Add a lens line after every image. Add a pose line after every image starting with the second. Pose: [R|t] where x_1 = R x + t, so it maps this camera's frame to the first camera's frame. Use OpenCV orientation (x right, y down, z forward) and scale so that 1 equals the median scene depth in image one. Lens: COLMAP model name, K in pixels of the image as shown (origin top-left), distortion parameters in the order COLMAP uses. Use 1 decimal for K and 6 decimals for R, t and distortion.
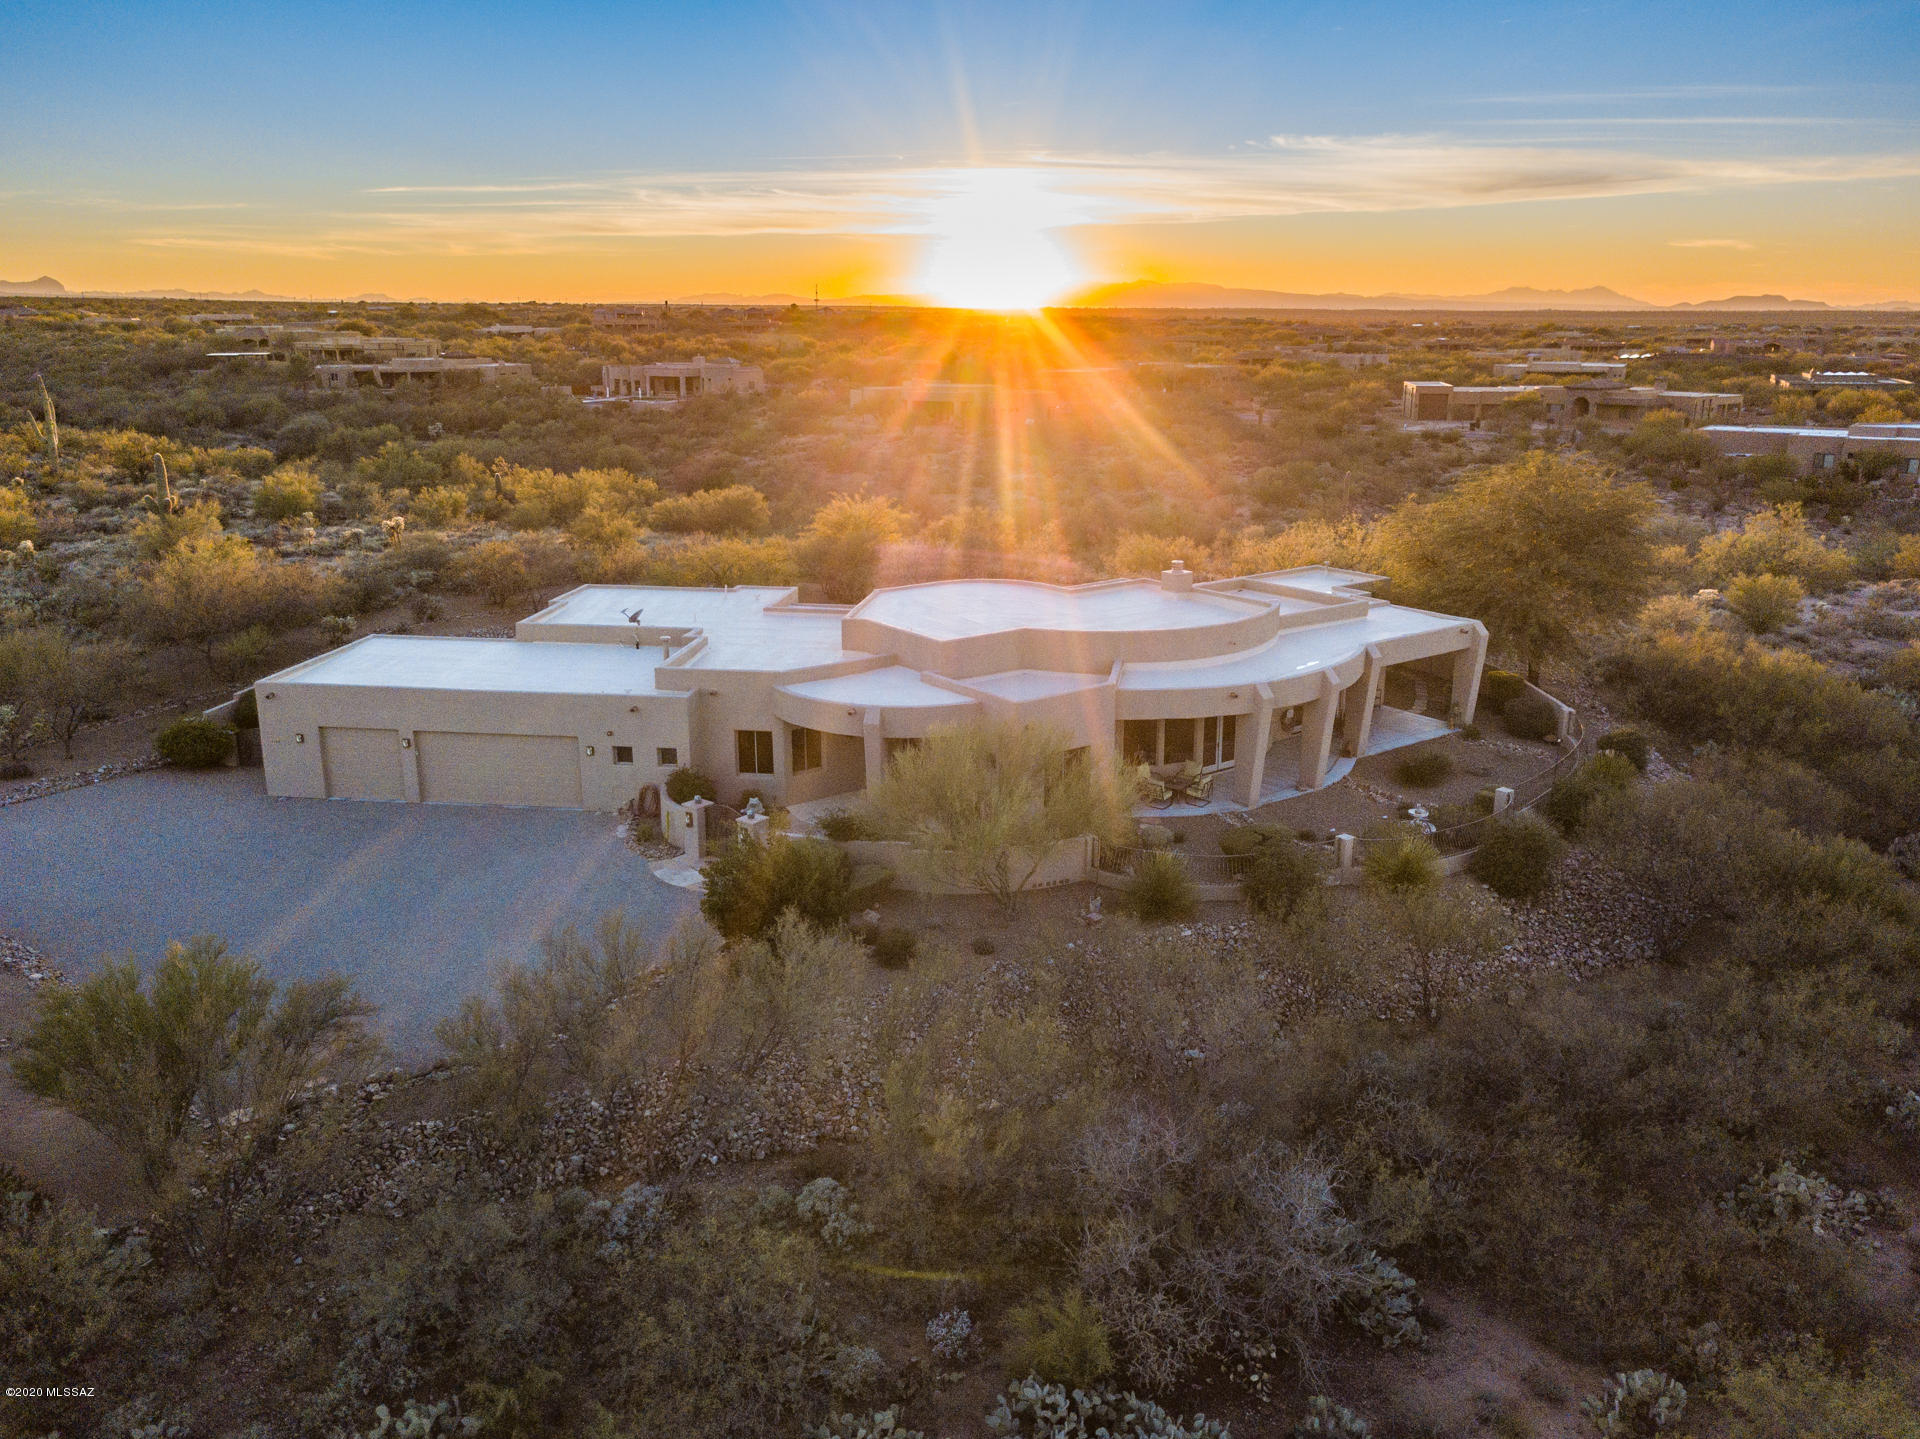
lens RADIAL K [[1473.9, 0, 960.0], [0, 1473.9, 719.5], [0, 0, 1]] dist [0.008712, 0.006047]
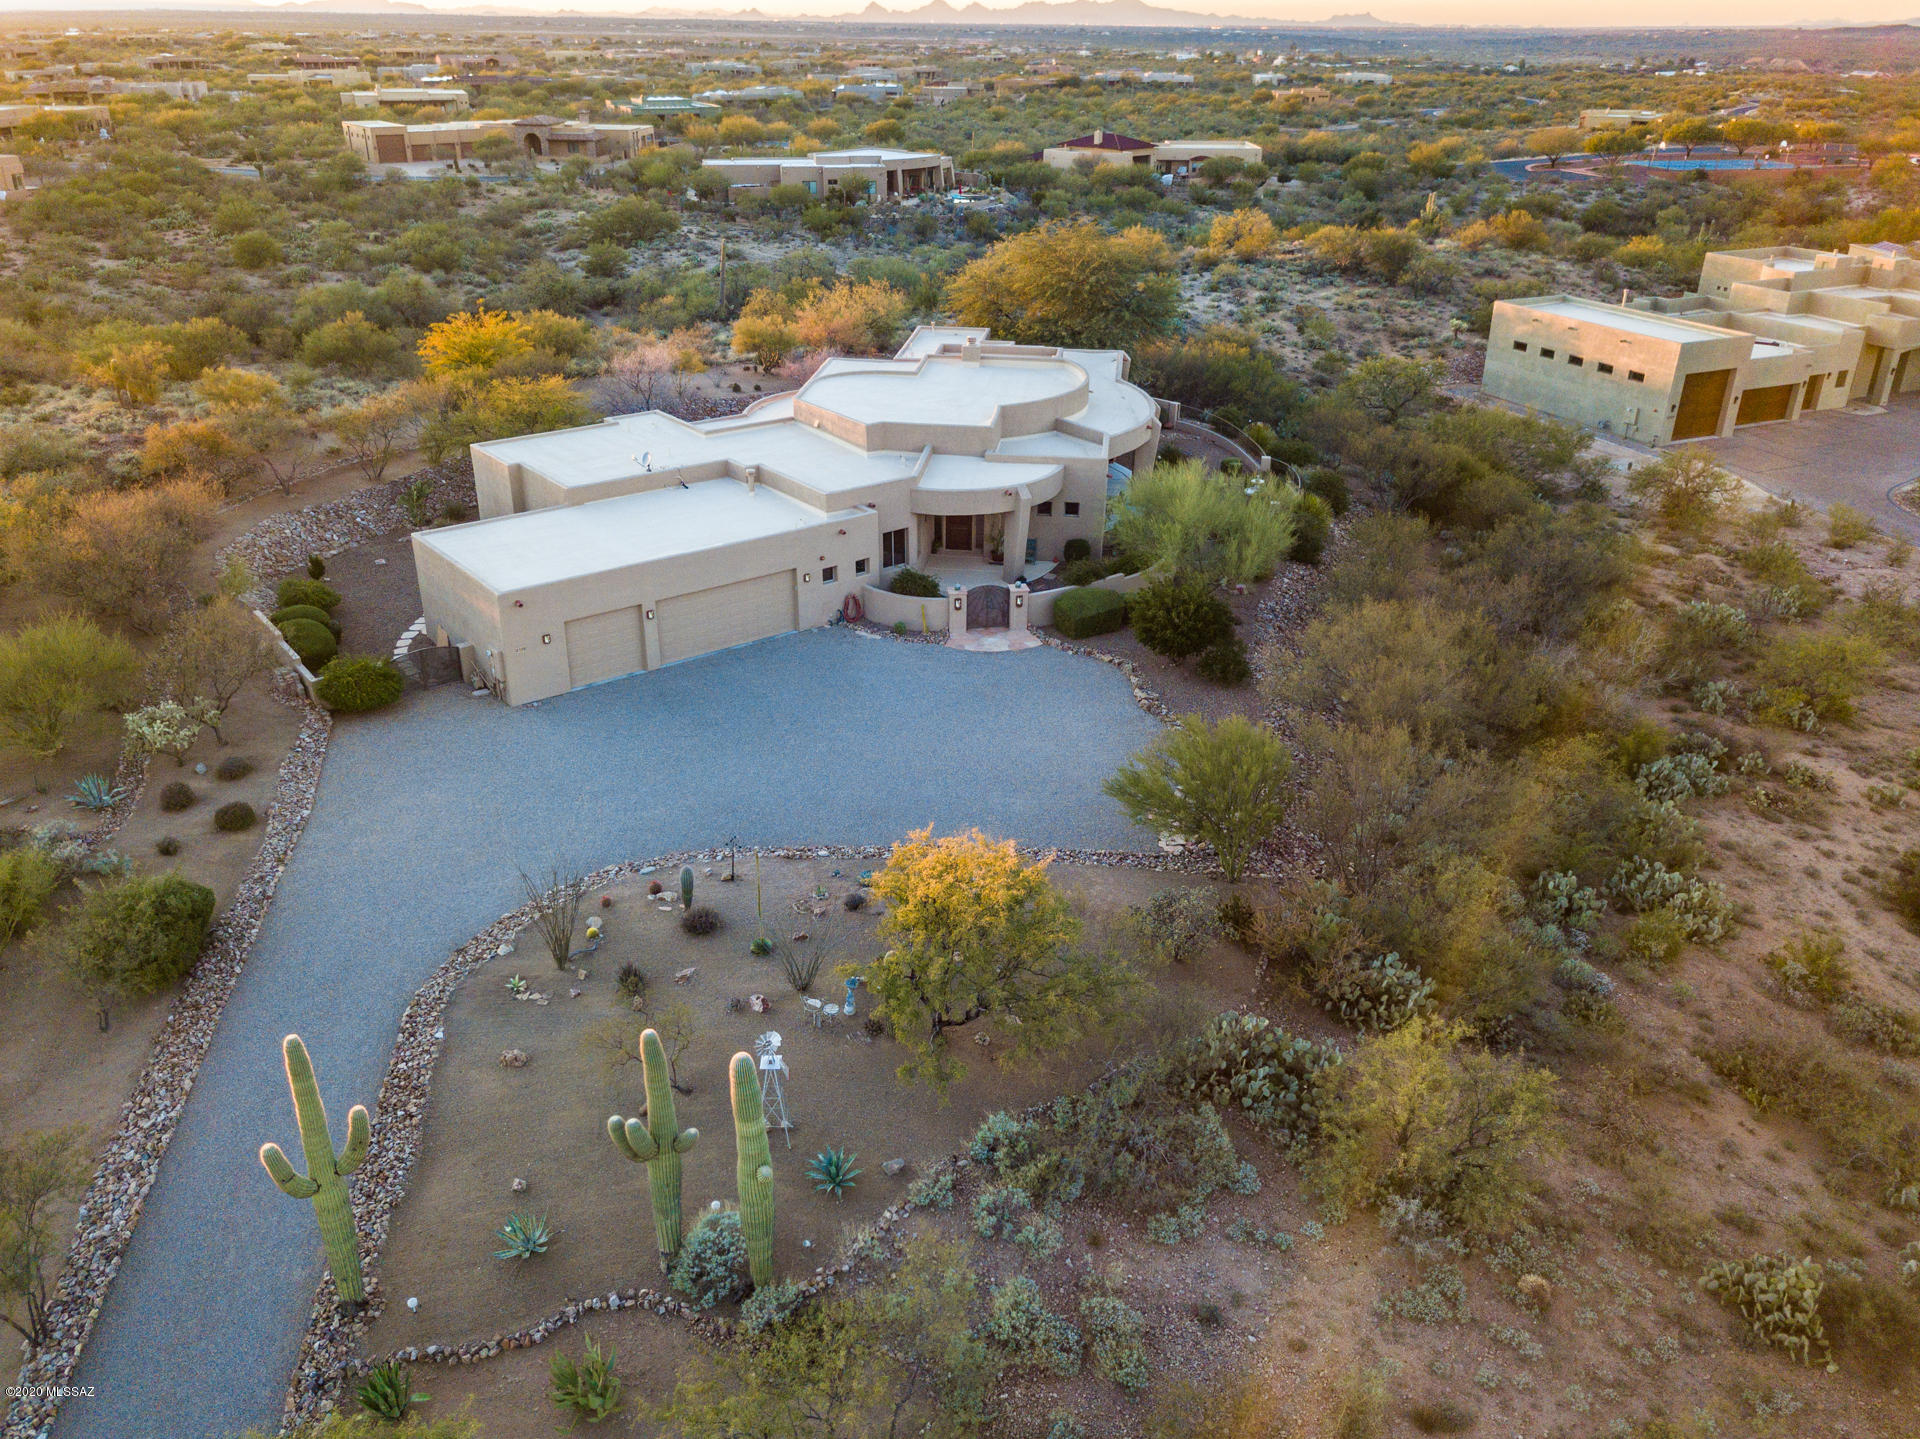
lens RADIAL K [[1448.3, 0, 960.0], [0, 1448.3, 719.5], [0, 0, 1]] dist [0.019100, 0.006189]
pose [[0.706625, -0.297751, 0.641892, -0.888634], [0.179227, 0.952888, 0.244710, -0.121966], [-0.684513, -0.057874, 0.726699, 0.112330]]
